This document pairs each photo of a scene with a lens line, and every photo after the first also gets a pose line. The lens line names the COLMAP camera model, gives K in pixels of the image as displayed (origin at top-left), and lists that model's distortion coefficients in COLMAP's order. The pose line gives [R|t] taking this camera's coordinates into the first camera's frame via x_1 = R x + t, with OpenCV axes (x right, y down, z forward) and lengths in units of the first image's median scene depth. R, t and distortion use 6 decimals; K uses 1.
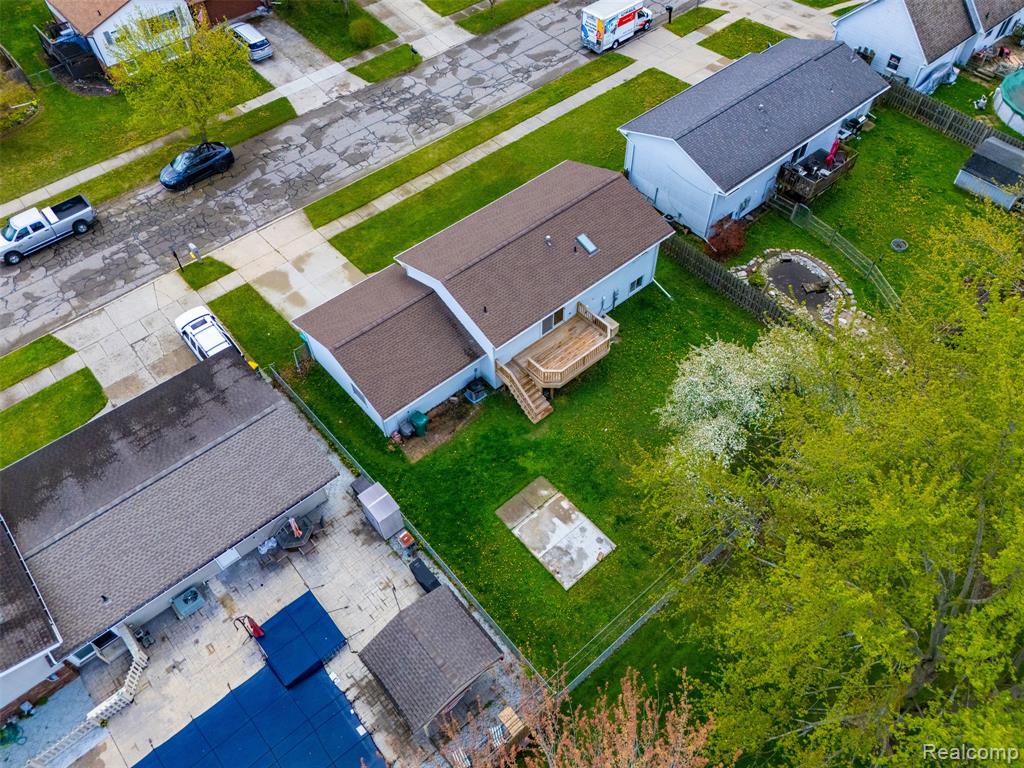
lens RADIAL K [[749.2, 0, 514.0], [0, 749.2, 385.9], [0, 0, 1]] dist [0.074265, -0.066266]
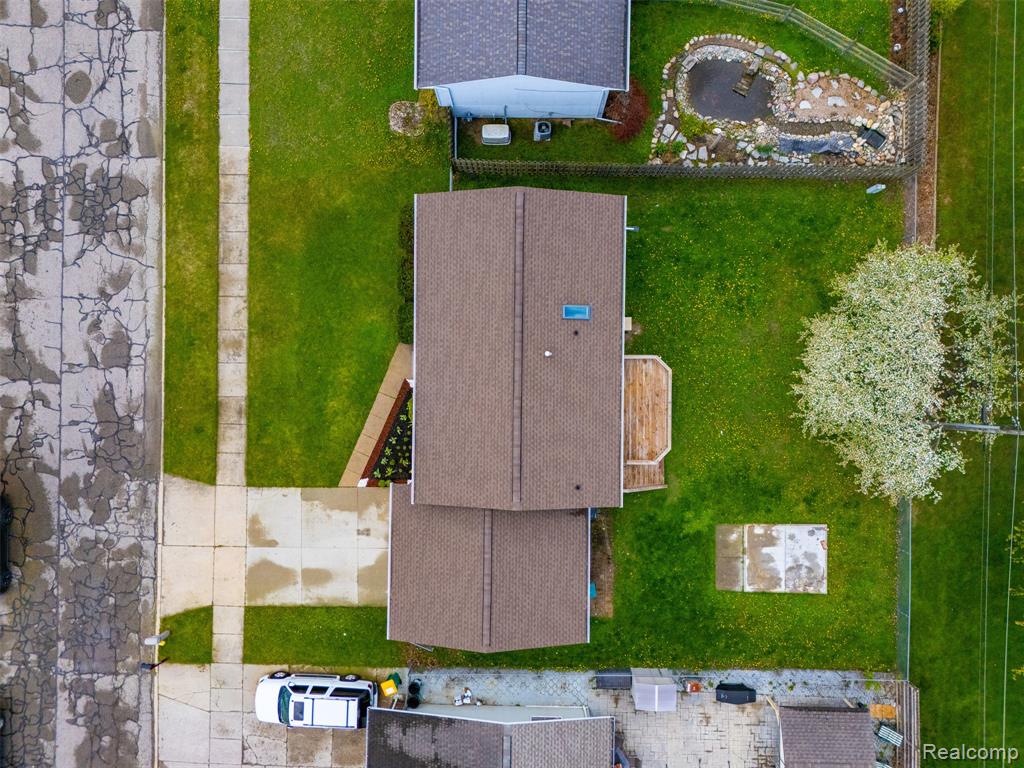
lens RADIAL K [[749.2, 0, 514.0], [0, 749.2, 385.9], [0, 0, 1]] dist [0.074265, -0.066266]
pose [[0.660535, -0.750757, 0.007597, -0.005569], [0.597586, 0.531843, 0.600028, -0.512552], [-0.454515, -0.391800, 0.799943, 0.312422]]
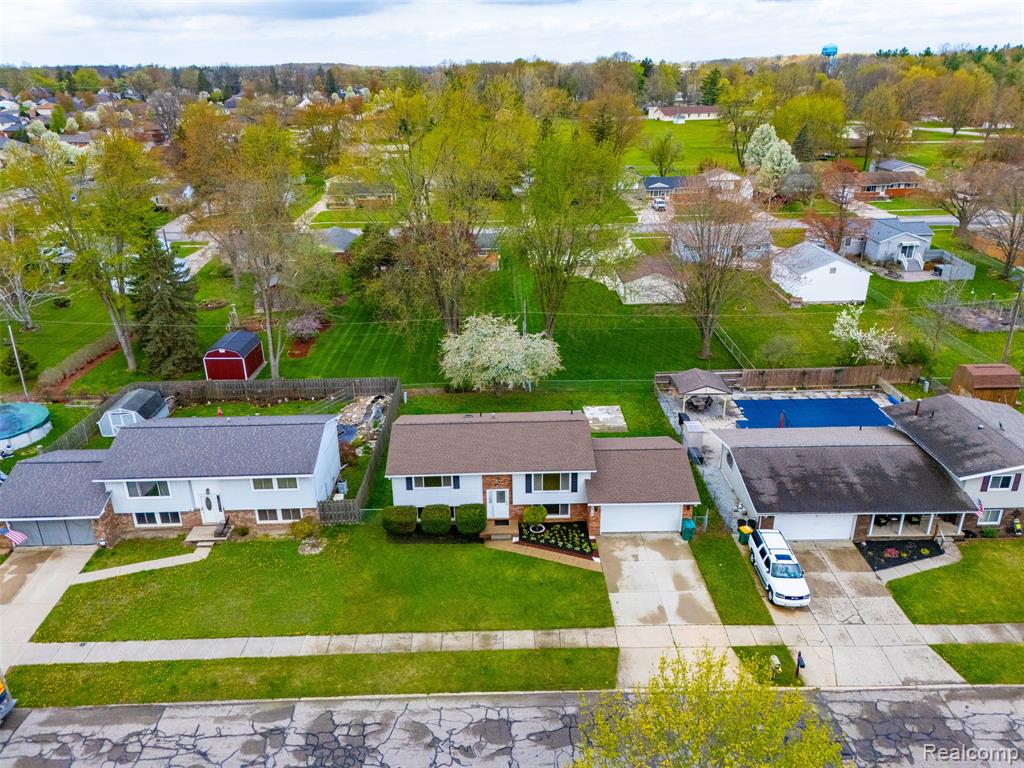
lens RADIAL K [[749.2, 0, 514.0], [0, 749.2, 385.9], [0, 0, 1]] dist [0.074265, -0.066266]
pose [[-0.774219, -0.218517, 0.594000, -0.568752], [0.517896, 0.320767, 0.793027, -0.943192], [-0.363825, 0.921607, -0.135175, 0.873865]]
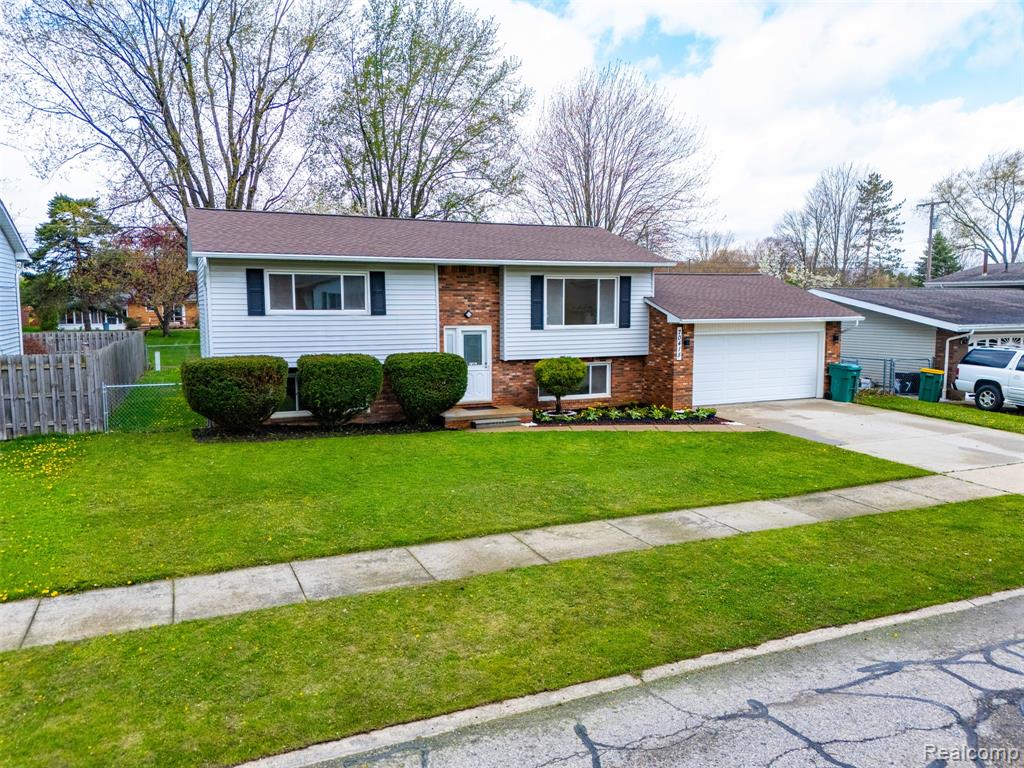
lens RADIAL K [[749.2, 0, 514.0], [0, 749.2, 385.9], [0, 0, 1]] dist [0.074265, -0.066266]
pose [[-0.957099, -0.007564, 0.289662, -0.166497], [0.242950, 0.523844, 0.816433, -0.478510], [-0.157913, 0.851781, -0.499533, 1.101776]]
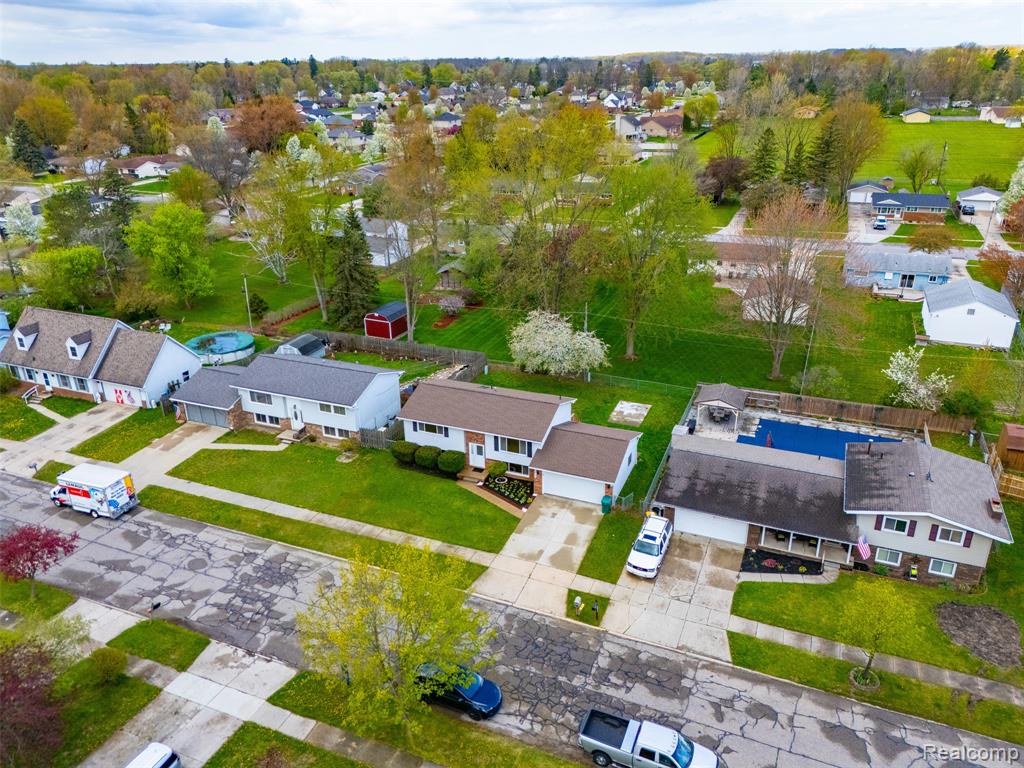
lens RADIAL K [[746.0, 0, 514.3], [0, 746.0, 386.0], [0, 0, 1]] dist [0.113958, -0.168202]
pose [[-0.451462, -0.330201, 0.828945, -1.025991], [0.720821, 0.412606, 0.556932, -0.838188], [-0.525928, 0.848954, 0.051740, 0.699066]]
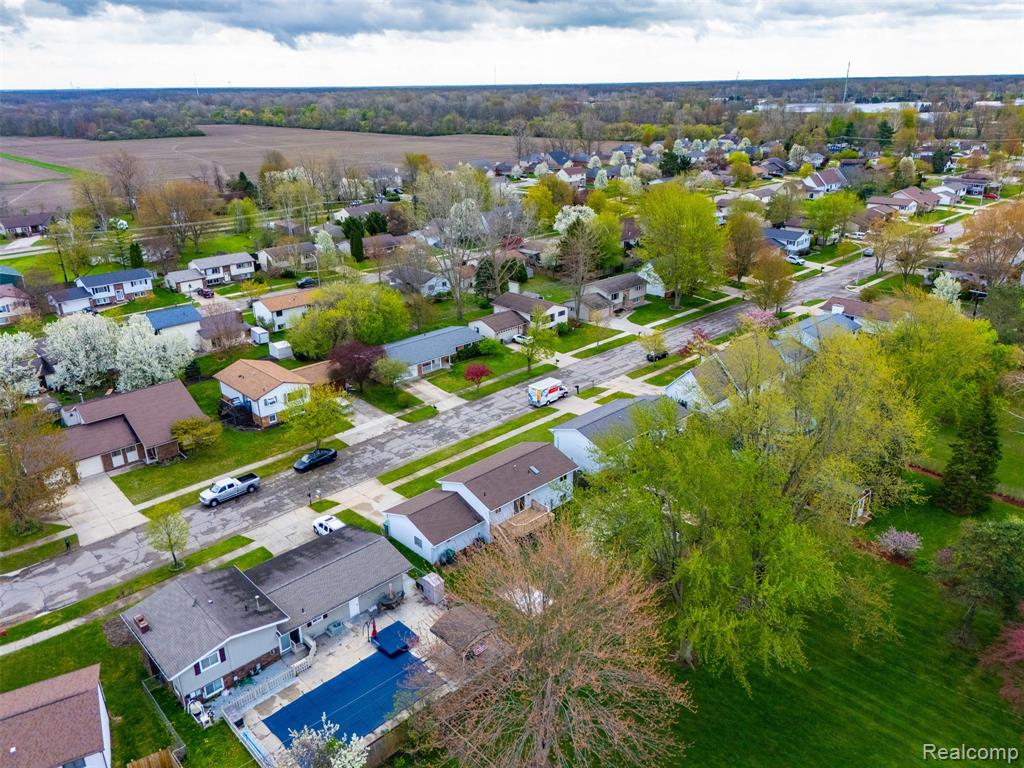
lens RADIAL K [[746.0, 0, 514.3], [0, 746.0, 386.0], [0, 0, 1]] dist [0.113958, -0.168202]
pose [[0.998546, -0.015212, 0.051717, -0.043334], [0.039389, 0.860870, -0.507299, 0.490063], [-0.036805, 0.508598, 0.860217, -0.639086]]
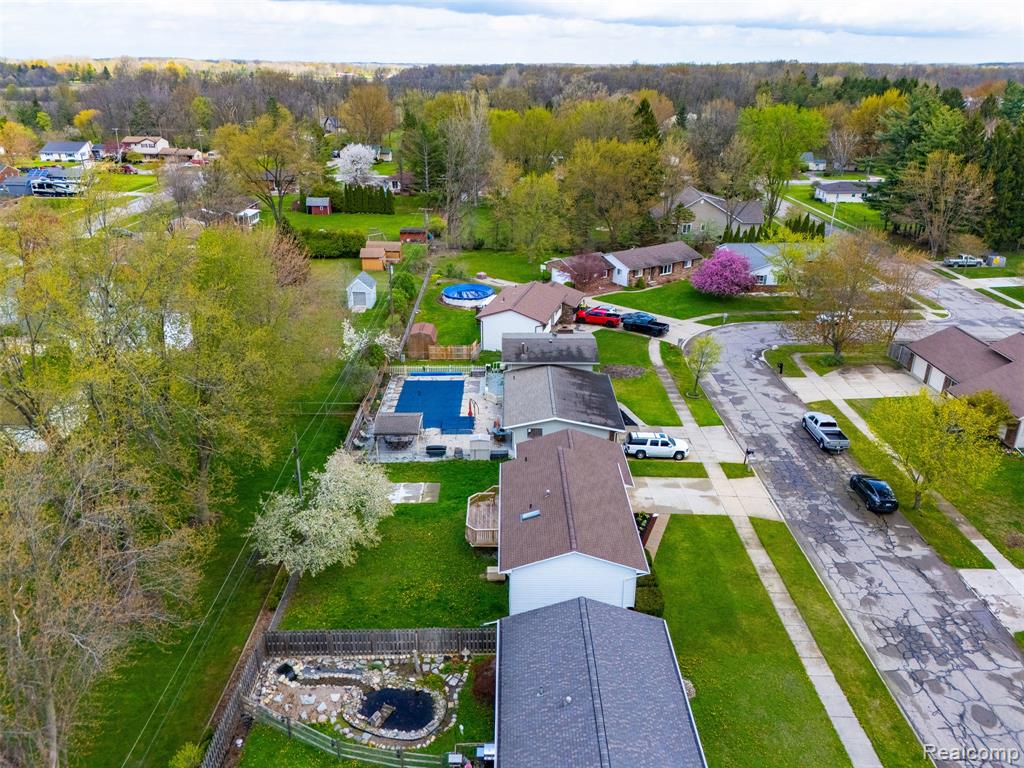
lens RADIAL K [[749.2, 0, 514.0], [0, 749.2, 385.9], [0, 0, 1]] dist [0.074265, -0.066266]
pose [[-0.644706, 0.316142, -0.695994, 0.699197], [-0.598664, 0.357353, 0.716869, -0.876217], [0.475348, 0.878836, -0.041124, 0.682274]]
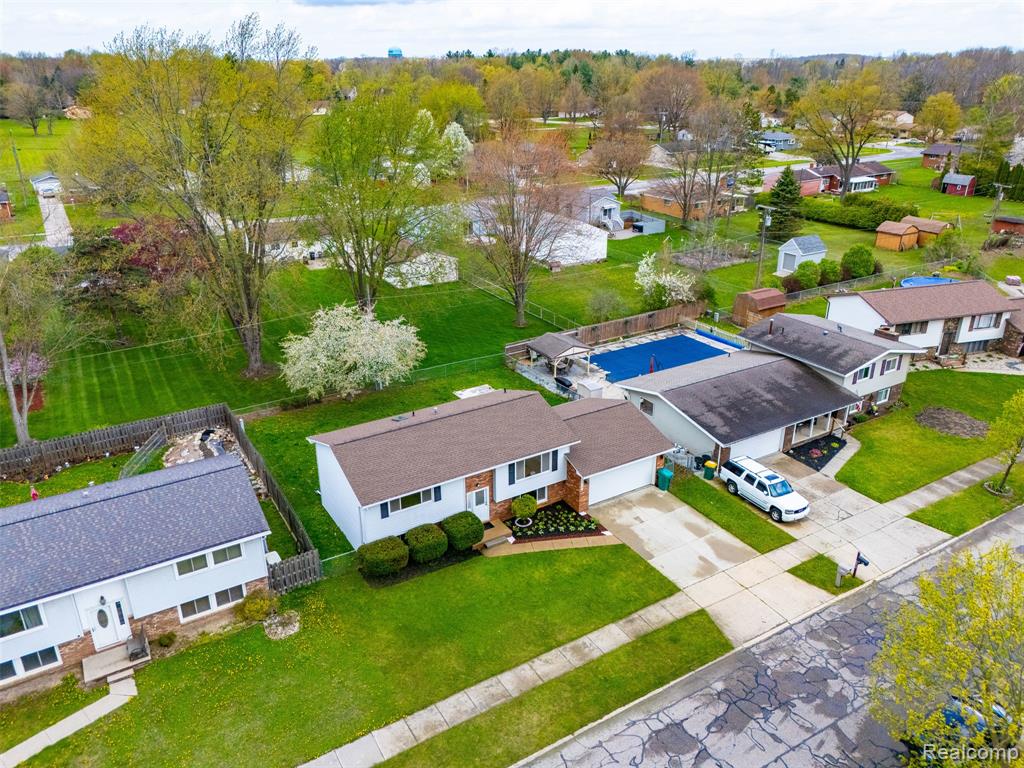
lens RADIAL K [[749.2, 0, 514.0], [0, 749.2, 385.9], [0, 0, 1]] dist [0.074265, -0.066266]
pose [[-0.986972, -0.037743, 0.156405, -0.184422], [0.141734, 0.256116, 0.956199, -0.962574], [-0.076148, 0.965909, -0.247429, 0.962449]]
